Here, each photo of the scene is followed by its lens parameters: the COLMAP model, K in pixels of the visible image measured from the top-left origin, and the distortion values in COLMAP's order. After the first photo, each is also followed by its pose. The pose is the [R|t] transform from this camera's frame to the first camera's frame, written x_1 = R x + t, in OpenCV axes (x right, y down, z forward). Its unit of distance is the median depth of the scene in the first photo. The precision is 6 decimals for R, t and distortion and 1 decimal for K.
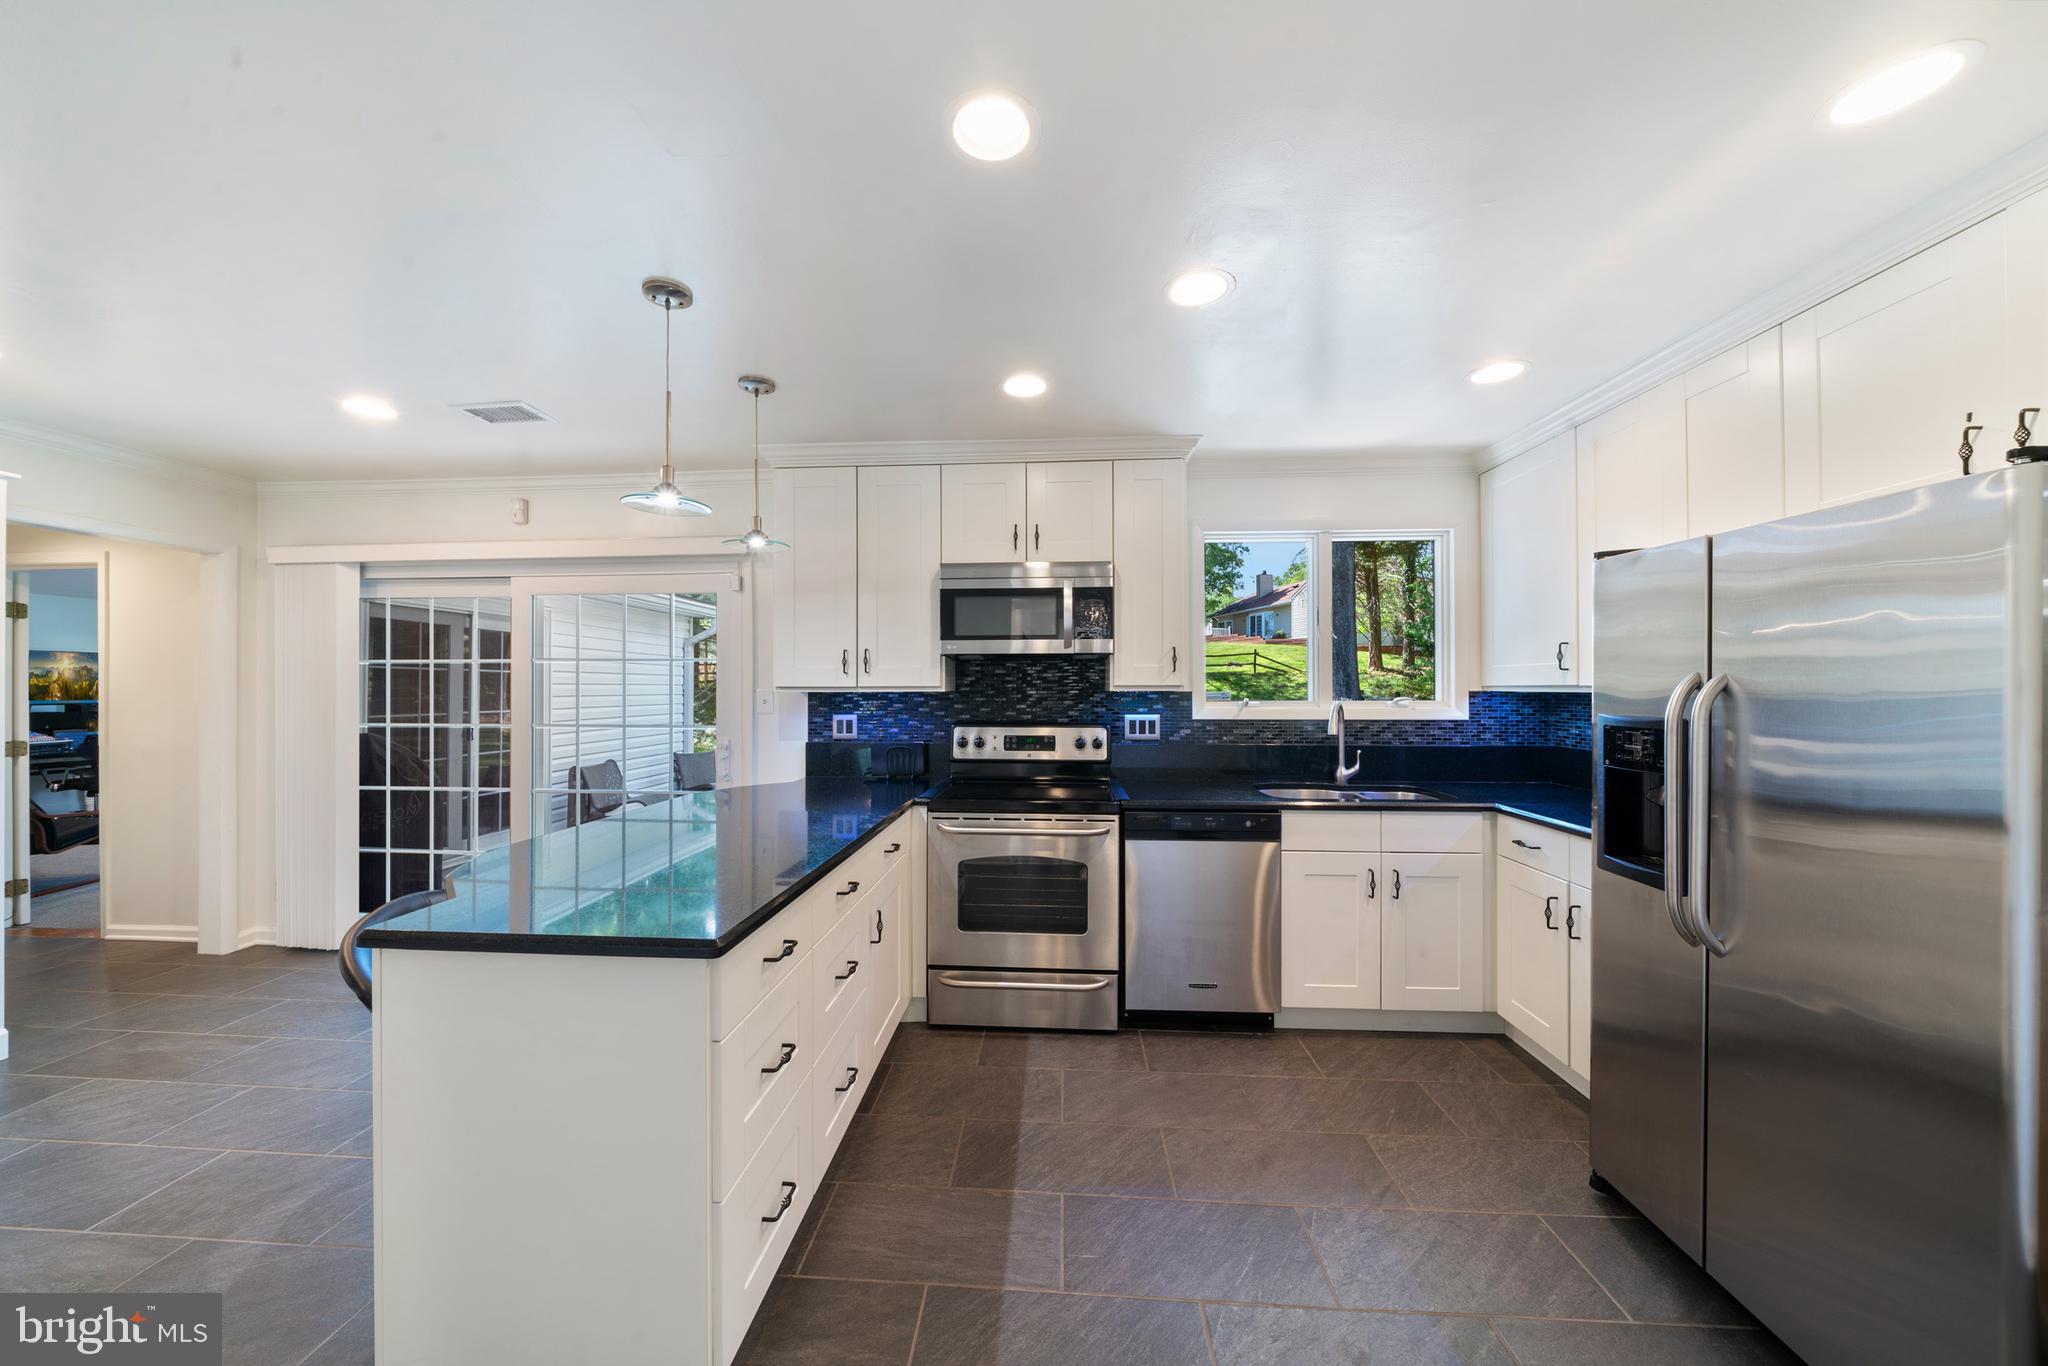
lens RADIAL K [[692.0, 0, 1016.6], [0, 692.0, 682.8], [0, 0, 1]] dist [-0.005785, -0.000069]
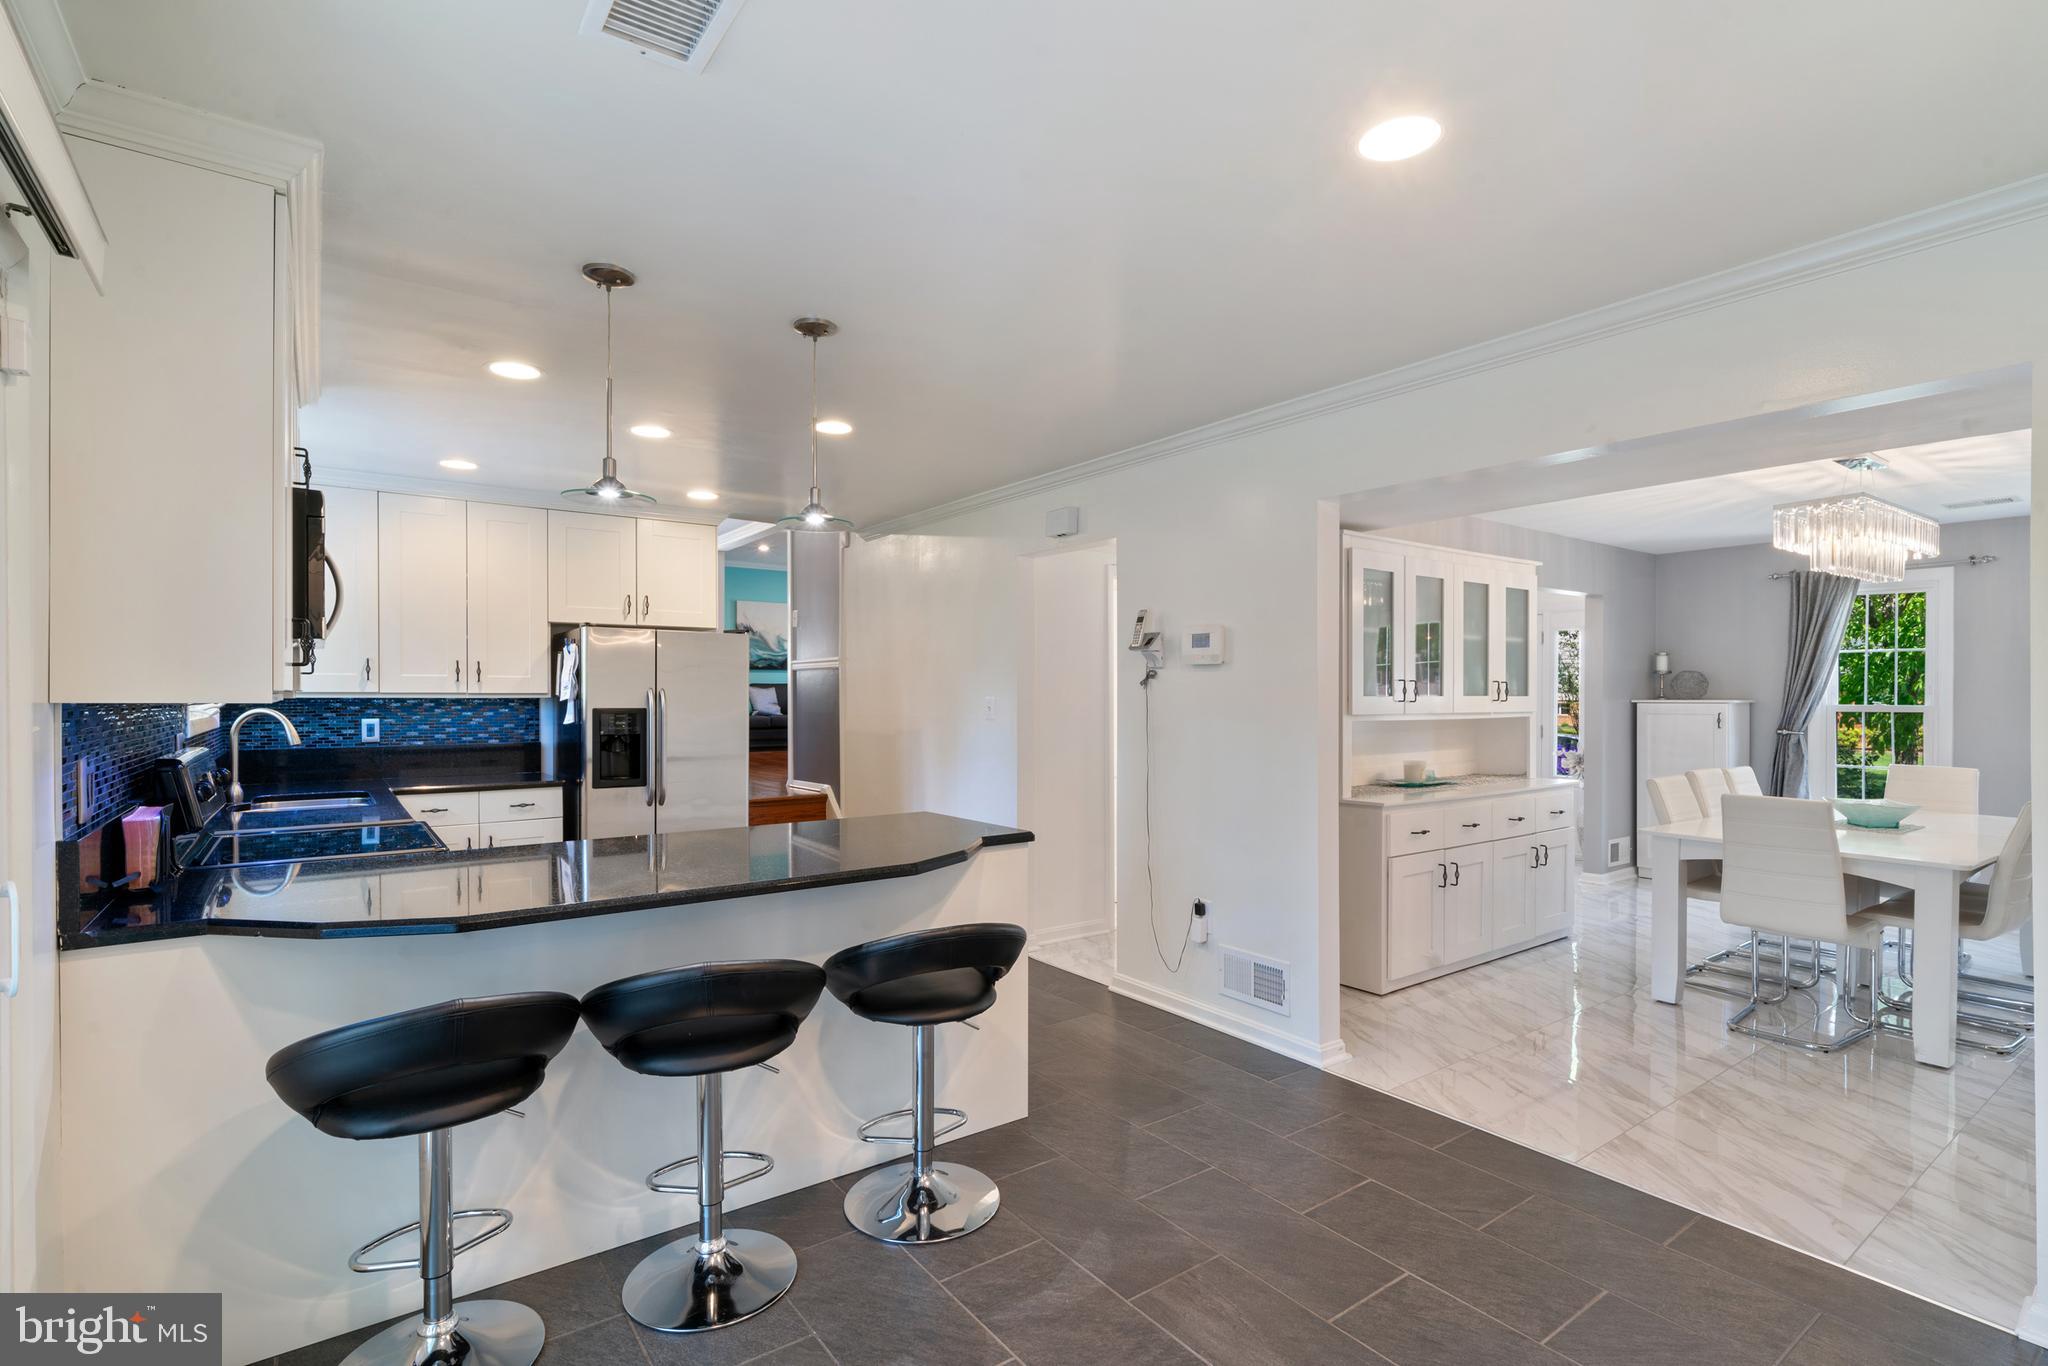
lens RADIAL K [[963.8, 0, 1008.8], [0, 963.8, 701.8], [0, 0, 1]] dist [0.000267, -0.000059]
pose [[-0.633279, -0.006610, 0.773895, -1.094295], [-0.006529, 0.999974, 0.003198, 0.006729], [-0.773896, -0.003028, -0.633305, 1.011096]]
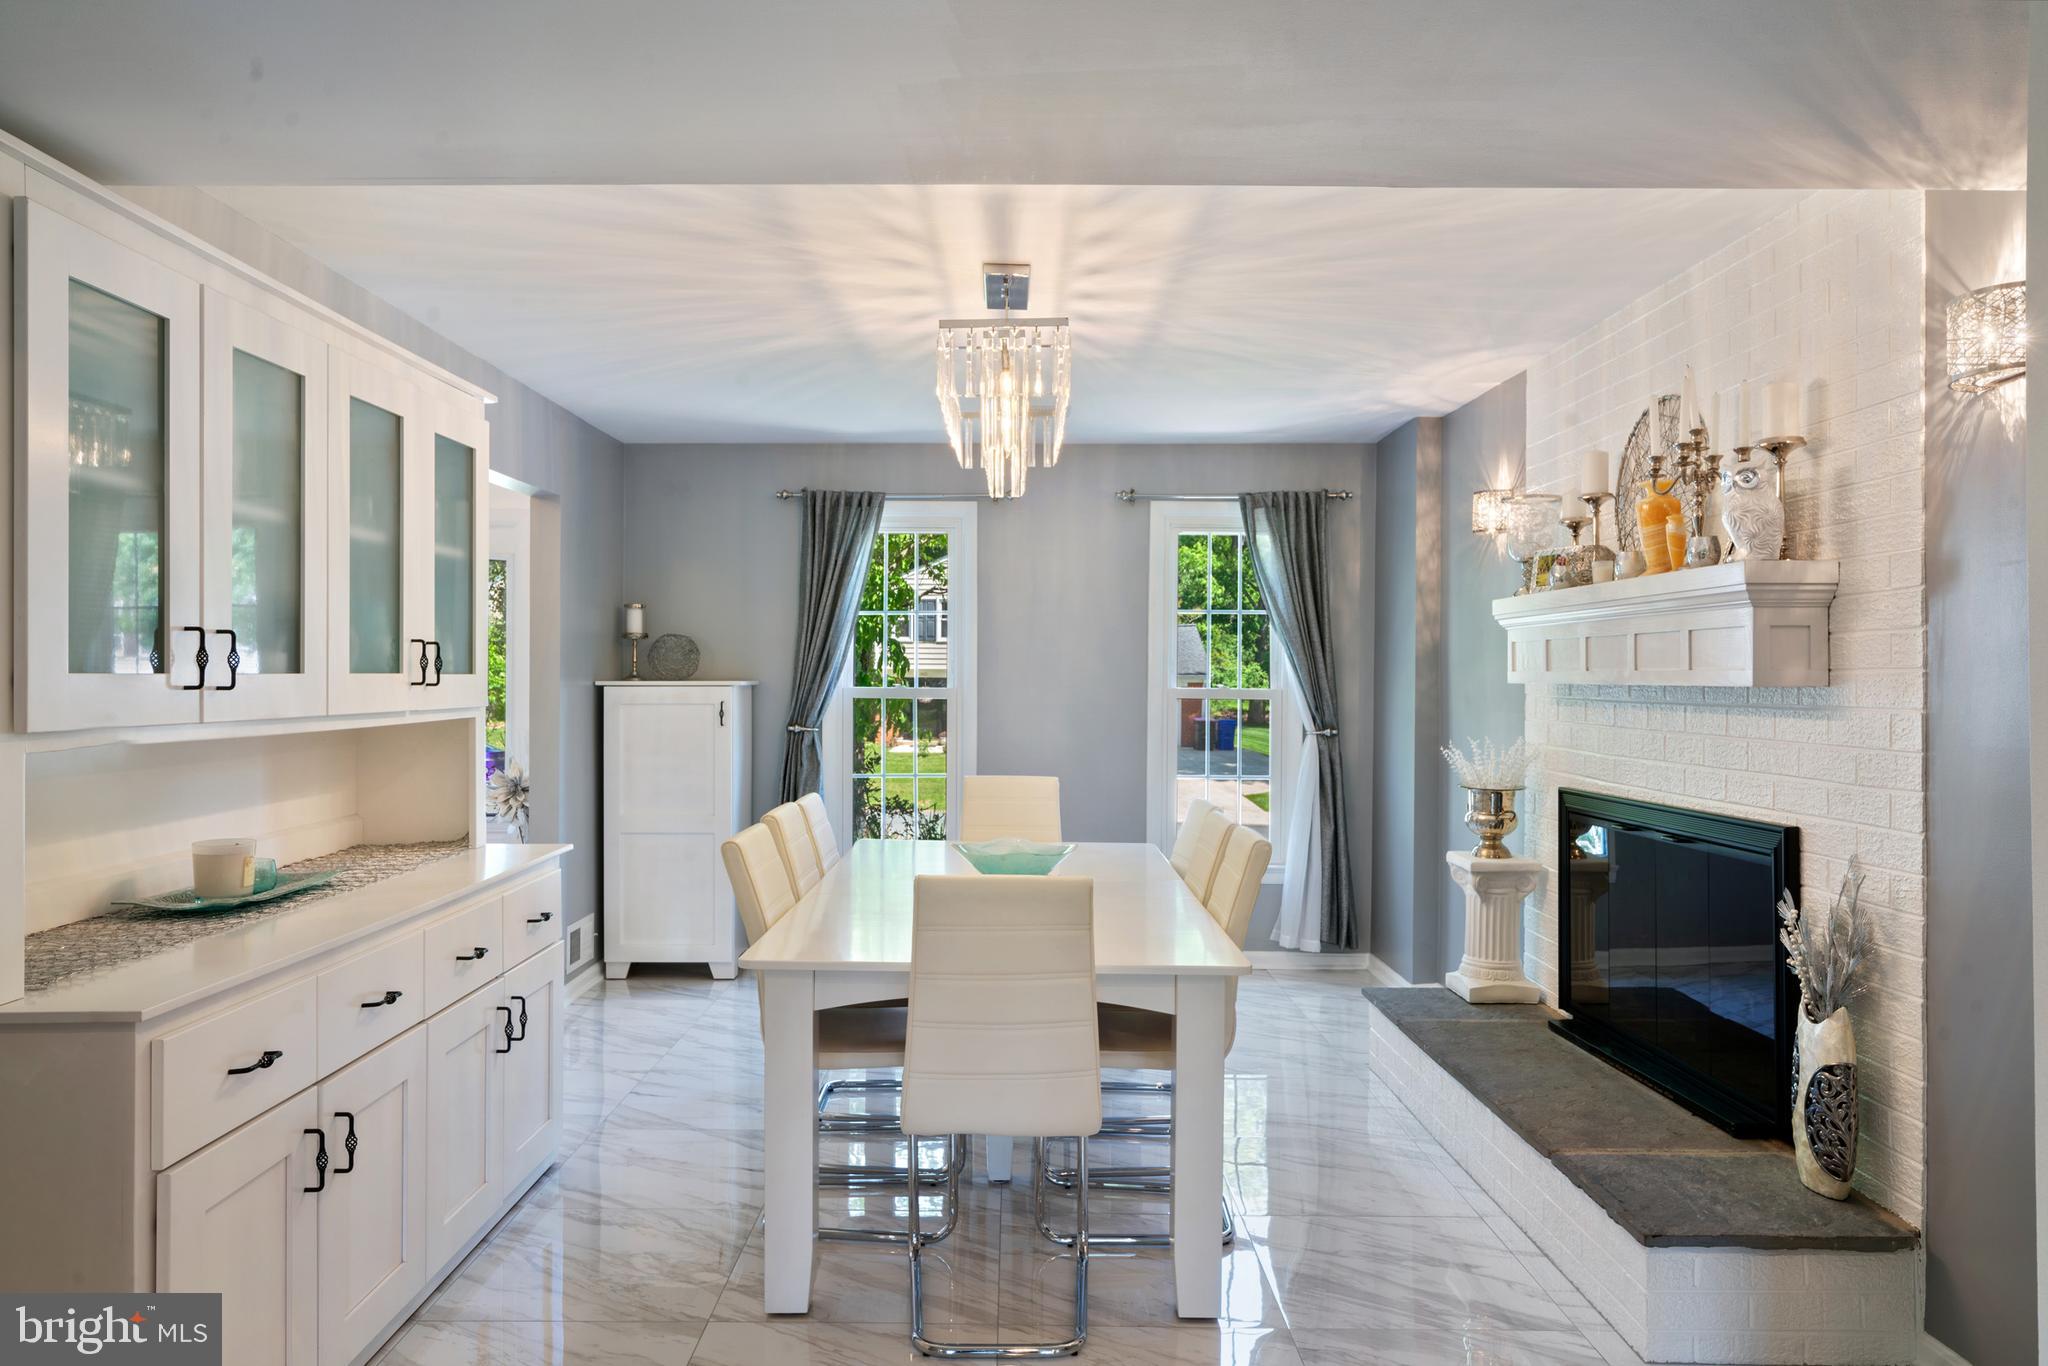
lens RADIAL K [[1358.4, 0, 1024.0], [0, 1358.4, 683.0], [0, 0, 1]] dist [0.008702, 0.001632]
pose [[-0.997027, -0.003152, -0.076988, -0.724120], [-0.003033, 0.999994, -0.001663, 0.003920], [0.076993, -0.001425, -0.997031, 0.381396]]
